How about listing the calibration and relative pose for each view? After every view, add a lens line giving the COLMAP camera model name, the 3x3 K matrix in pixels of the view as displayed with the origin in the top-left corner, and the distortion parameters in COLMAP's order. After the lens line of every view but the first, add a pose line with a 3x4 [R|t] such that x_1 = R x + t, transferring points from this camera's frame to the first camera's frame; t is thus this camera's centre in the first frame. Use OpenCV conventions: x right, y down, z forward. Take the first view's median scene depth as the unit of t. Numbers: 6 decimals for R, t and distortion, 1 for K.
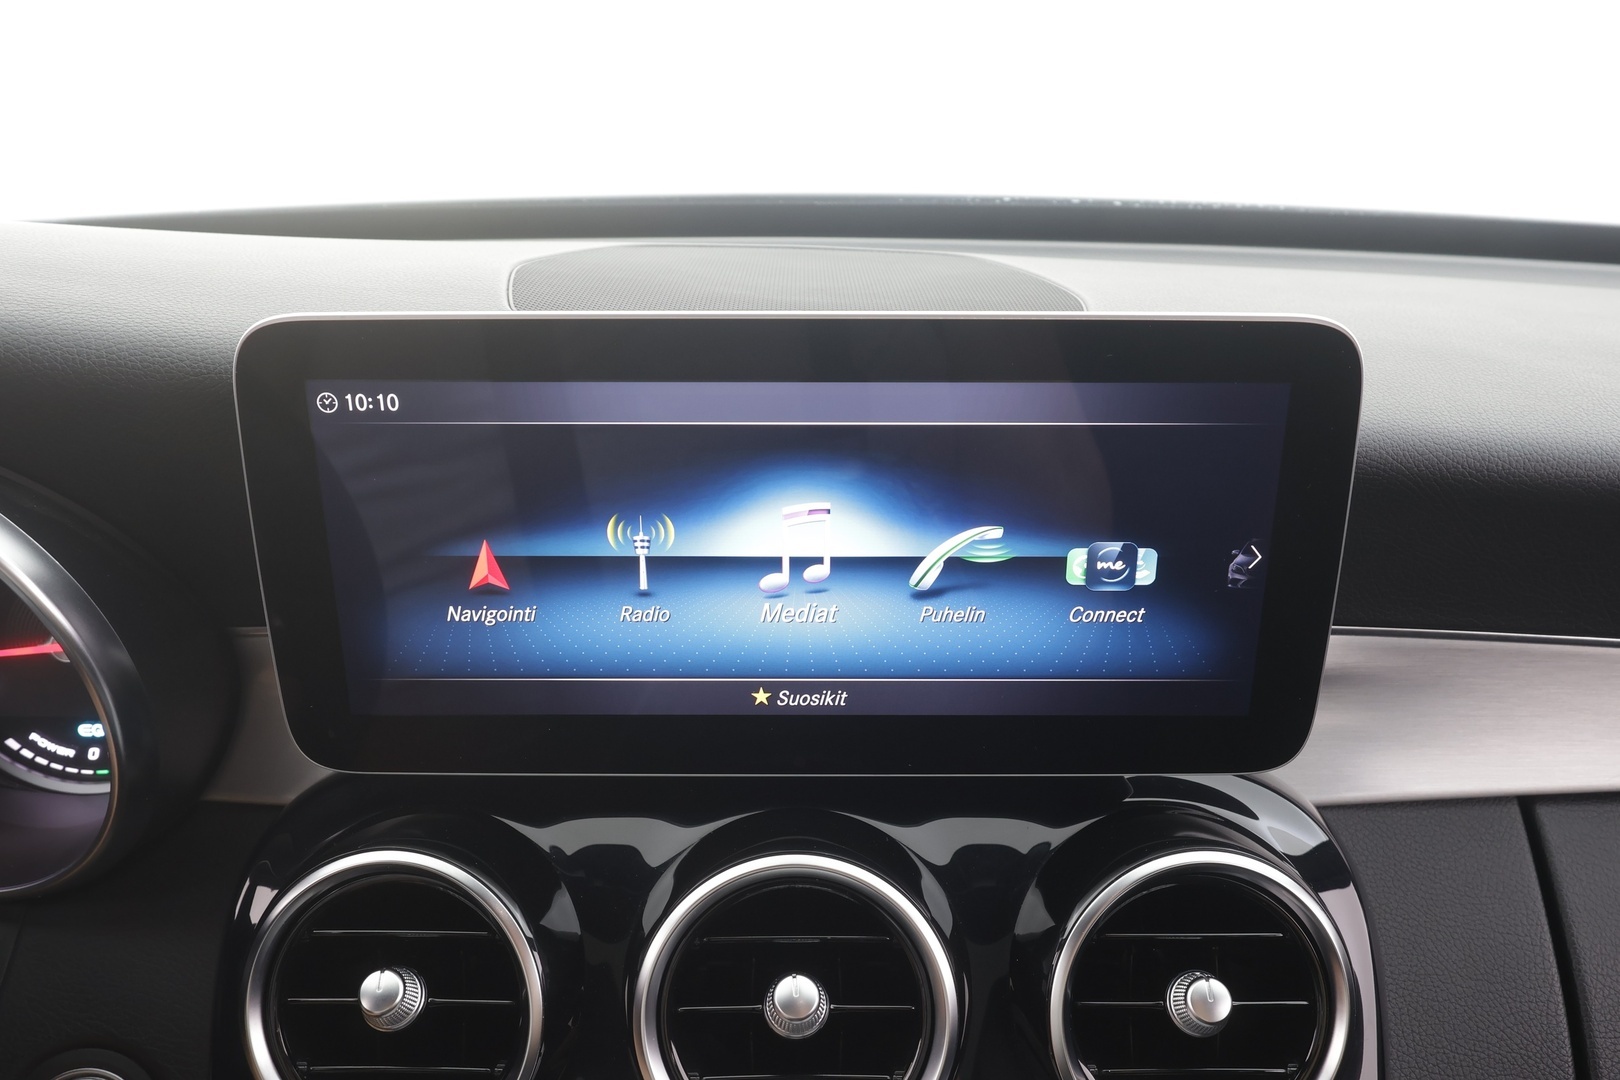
lens RADIAL K [[1258.2, 0, 810.0], [0, 1258.2, 540.0], [0, 0, 1]] dist [-0.001688, -0.003110]
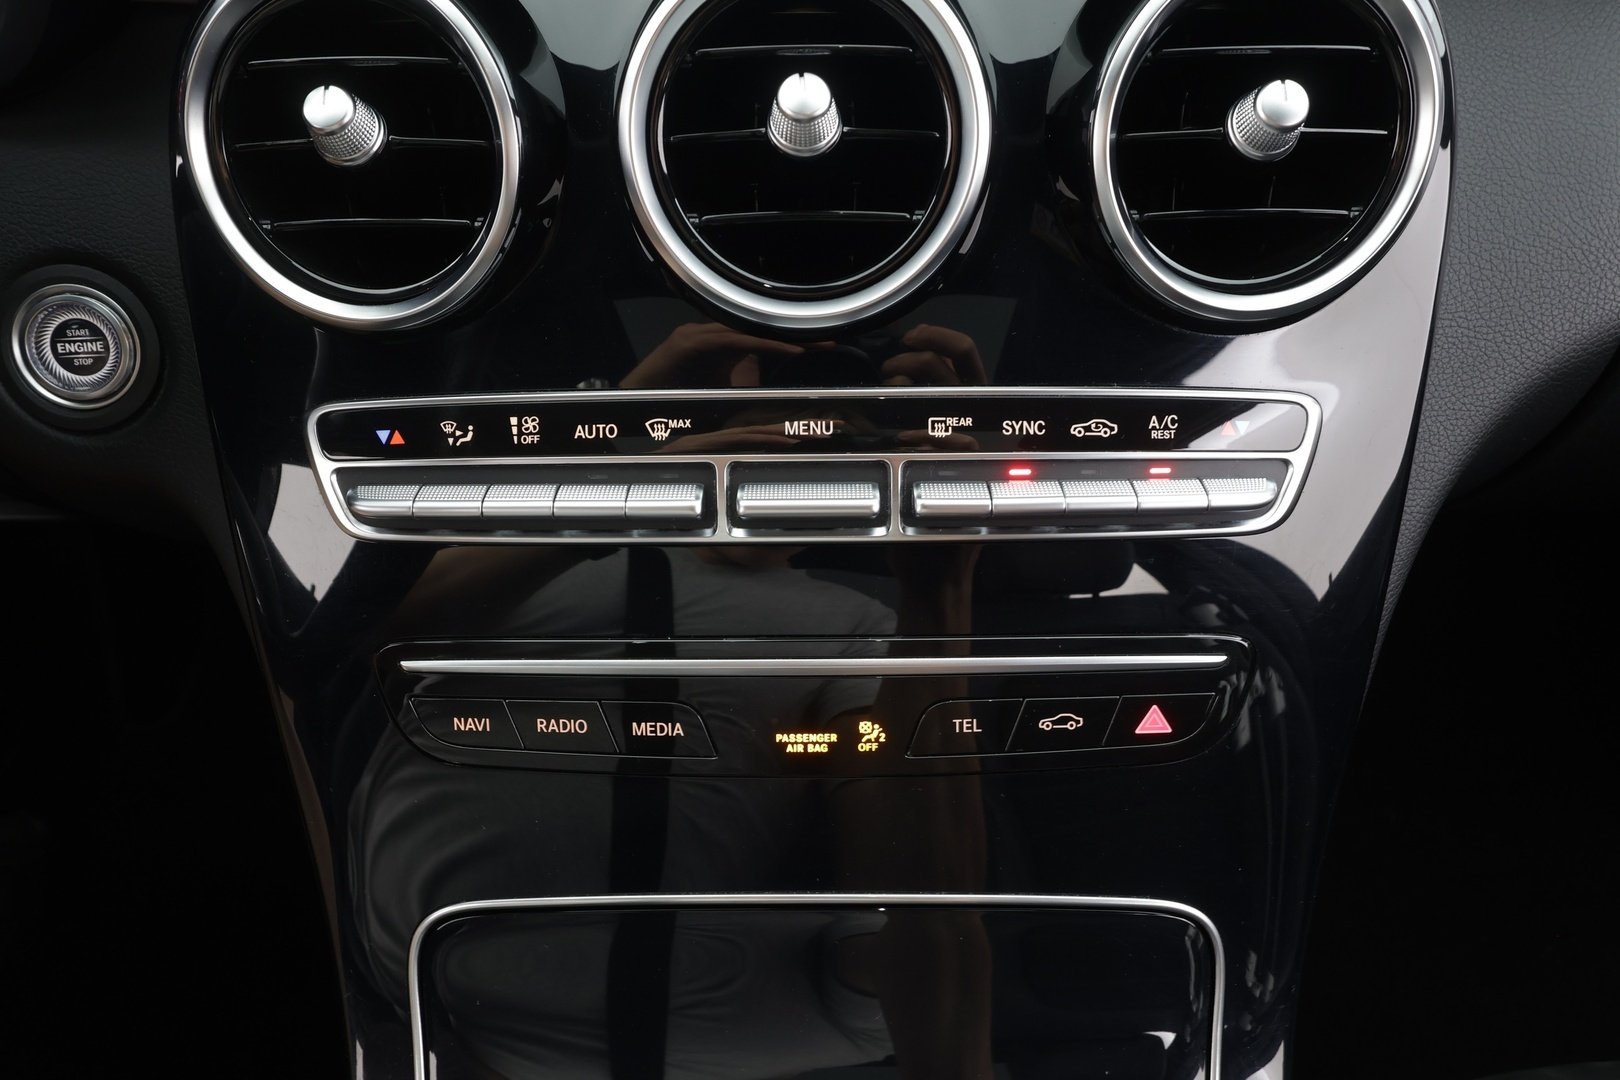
lens RADIAL K [[1059.3, 0, 811.3], [0, 1059.3, 546.7], [0, 0, 1]] dist [0.002805, -0.001711]
pose [[0.999886, -0.008152, -0.012708, 0.000771], [0.012018, 0.939194, 0.343175, 0.341145], [0.009137, -0.343289, 0.939185, 0.179091]]
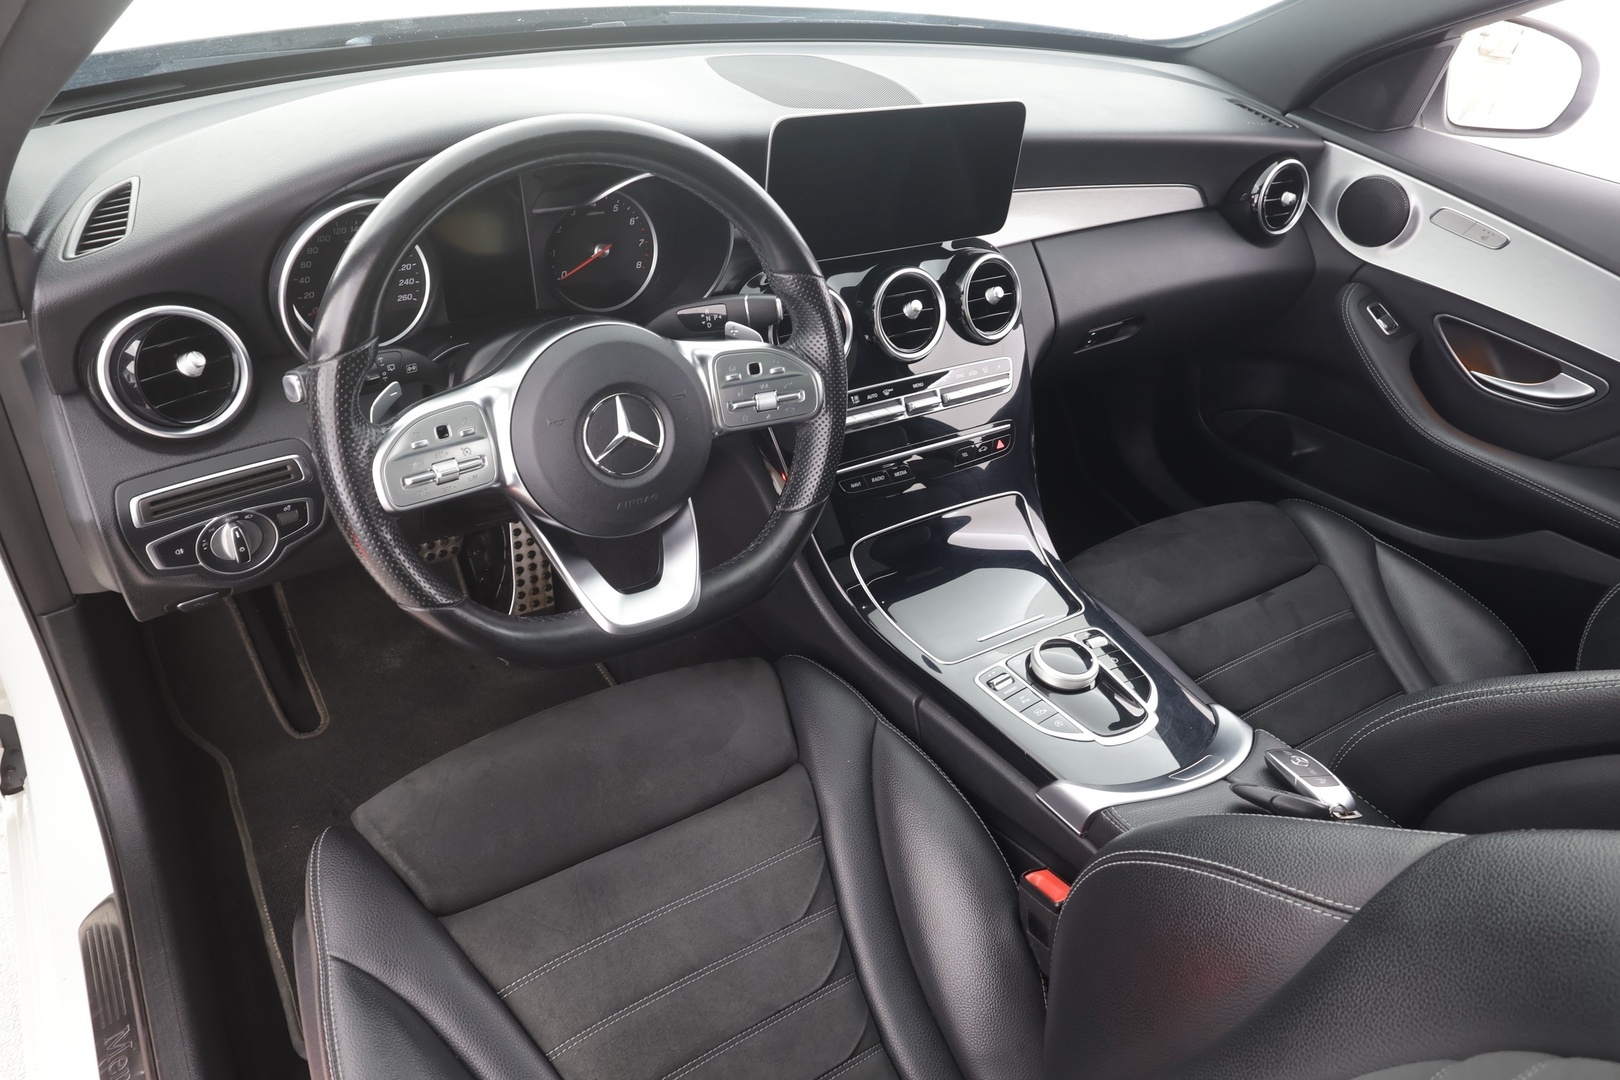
lens RADIAL K [[1079.6, 0, 810.0], [0, 1079.6, 540.0], [0, 0, 1]] dist [0.008592, -0.000648]
pose [[0.834503, -0.254621, 0.488644, -1.684354], [0.093754, 0.939509, 0.329445, -0.053734], [-0.542969, -0.229110, 0.807894, -1.300469]]
